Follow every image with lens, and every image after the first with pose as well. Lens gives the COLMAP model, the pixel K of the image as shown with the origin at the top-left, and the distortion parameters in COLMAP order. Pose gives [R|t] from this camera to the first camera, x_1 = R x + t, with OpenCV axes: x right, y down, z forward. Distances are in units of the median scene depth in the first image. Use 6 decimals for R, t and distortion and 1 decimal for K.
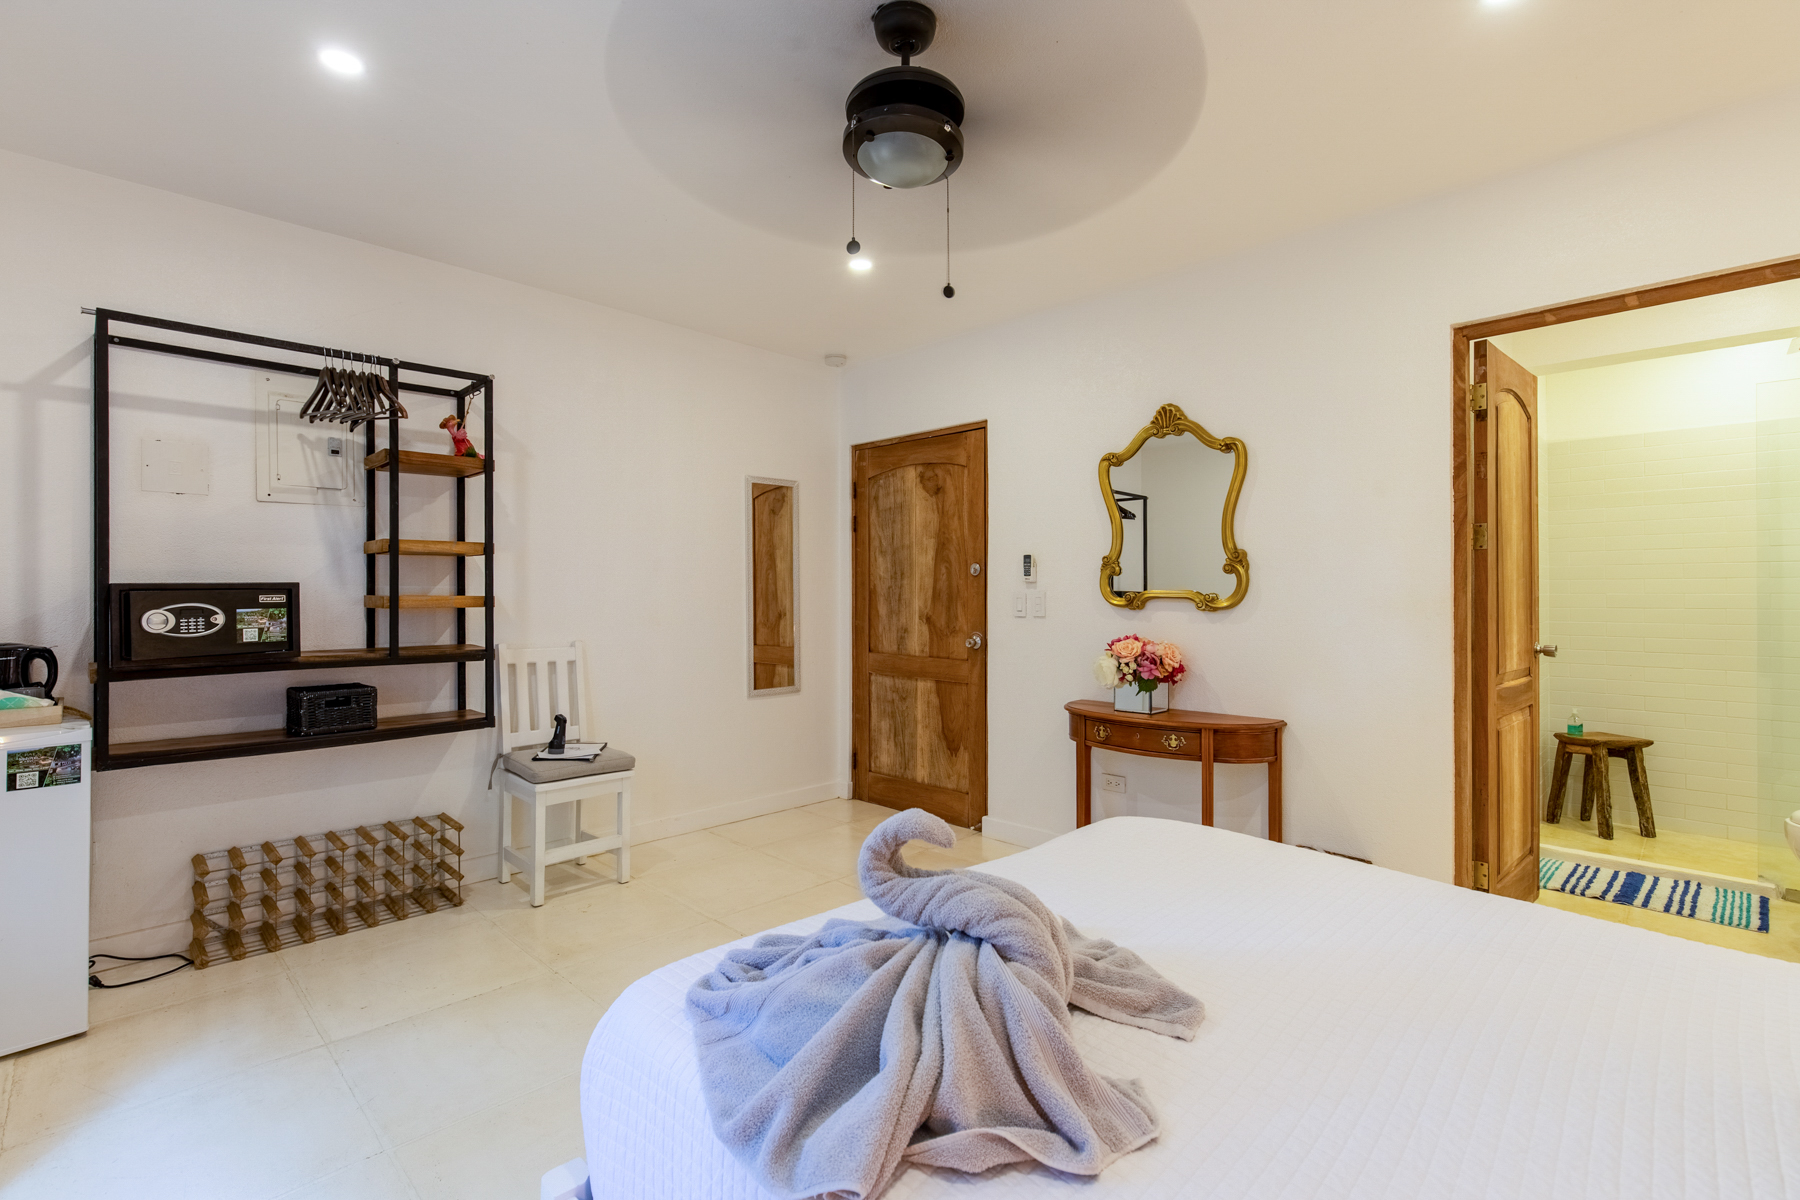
lens RADIAL K [[837.6, 0, 893.4], [0, 837.6, 602.9], [0, 0, 1]] dist [0.009873, -0.000236]
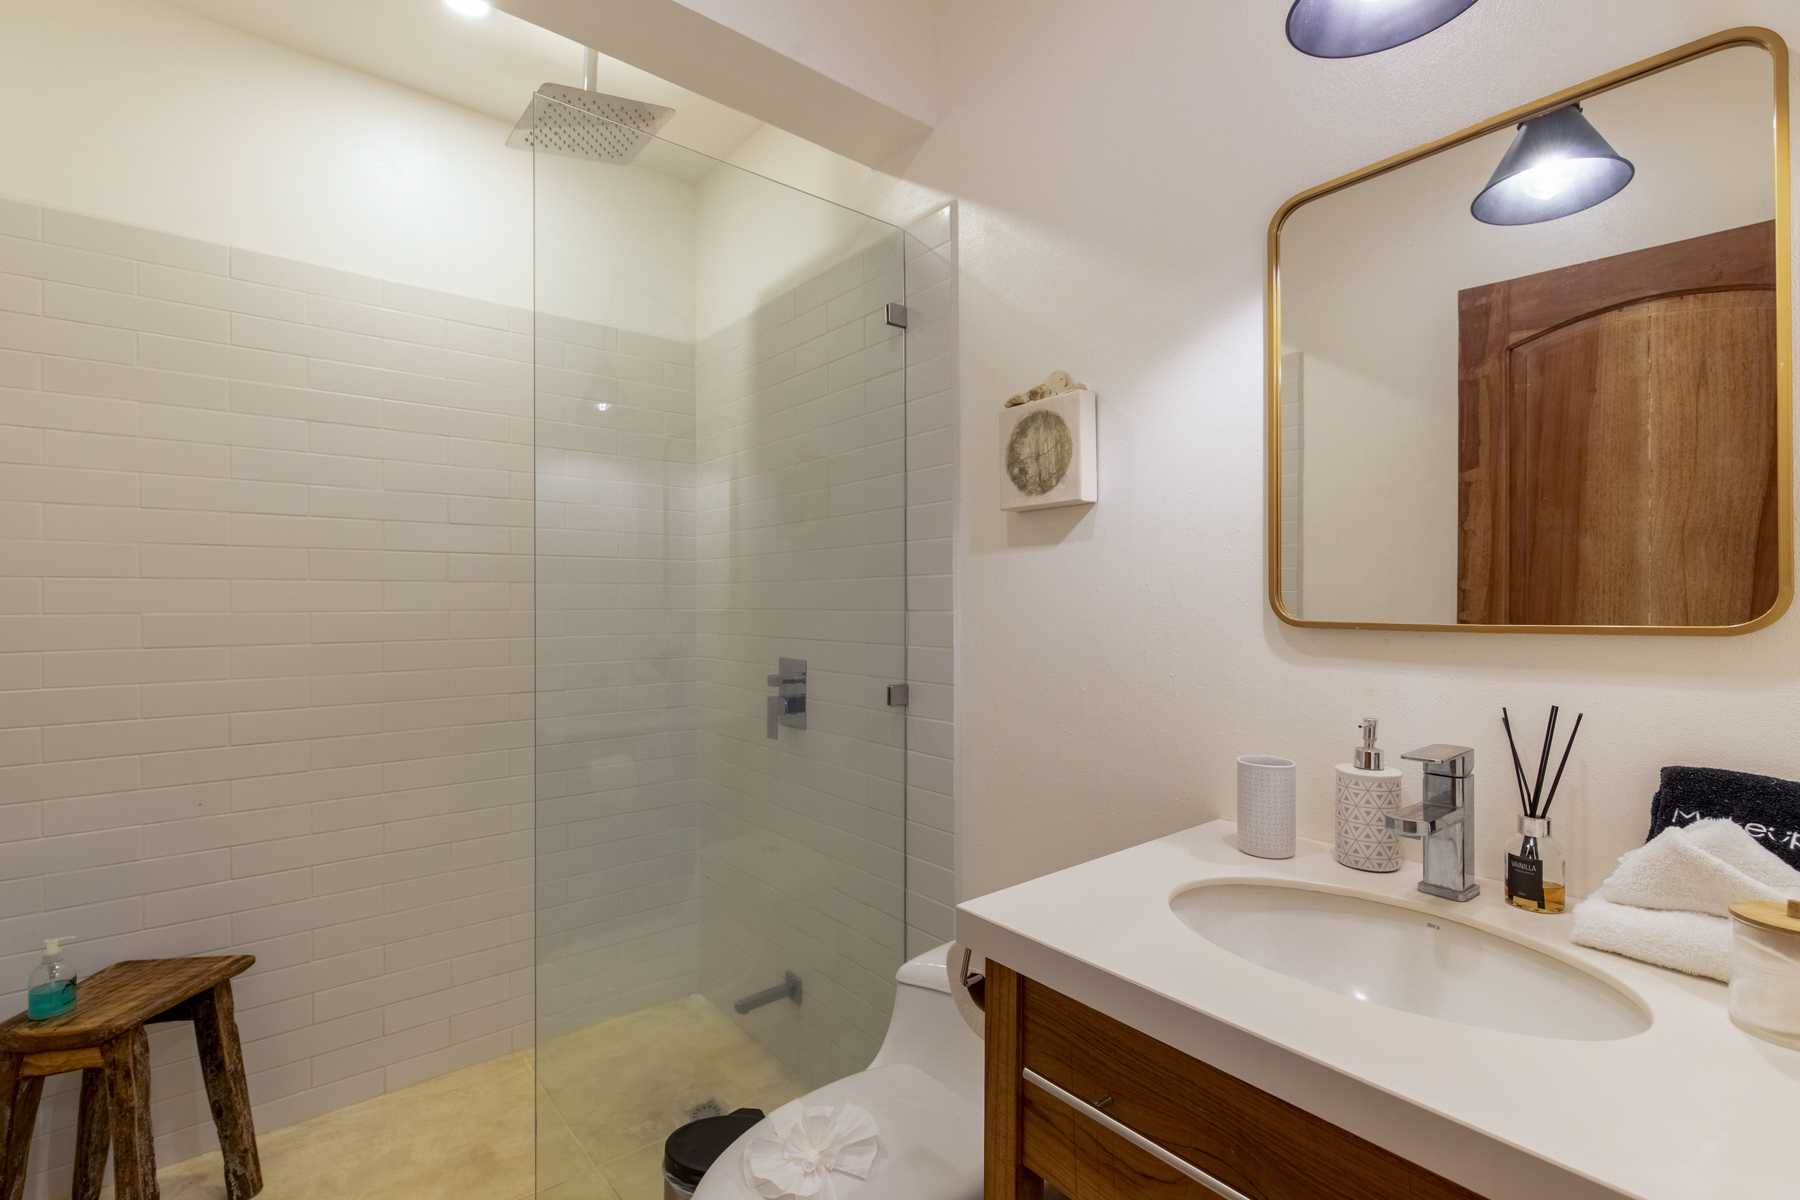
lens RADIAL K [[837.6, 0, 902.2], [0, 837.6, 603.0], [0, 0, 1]] dist [0.009873, -0.000236]
pose [[0.128202, 0.003824, 0.991741, 0.509537], [0.014168, 0.999883, -0.005687, -0.009943], [-0.991647, 0.014780, 0.128133, 0.608553]]
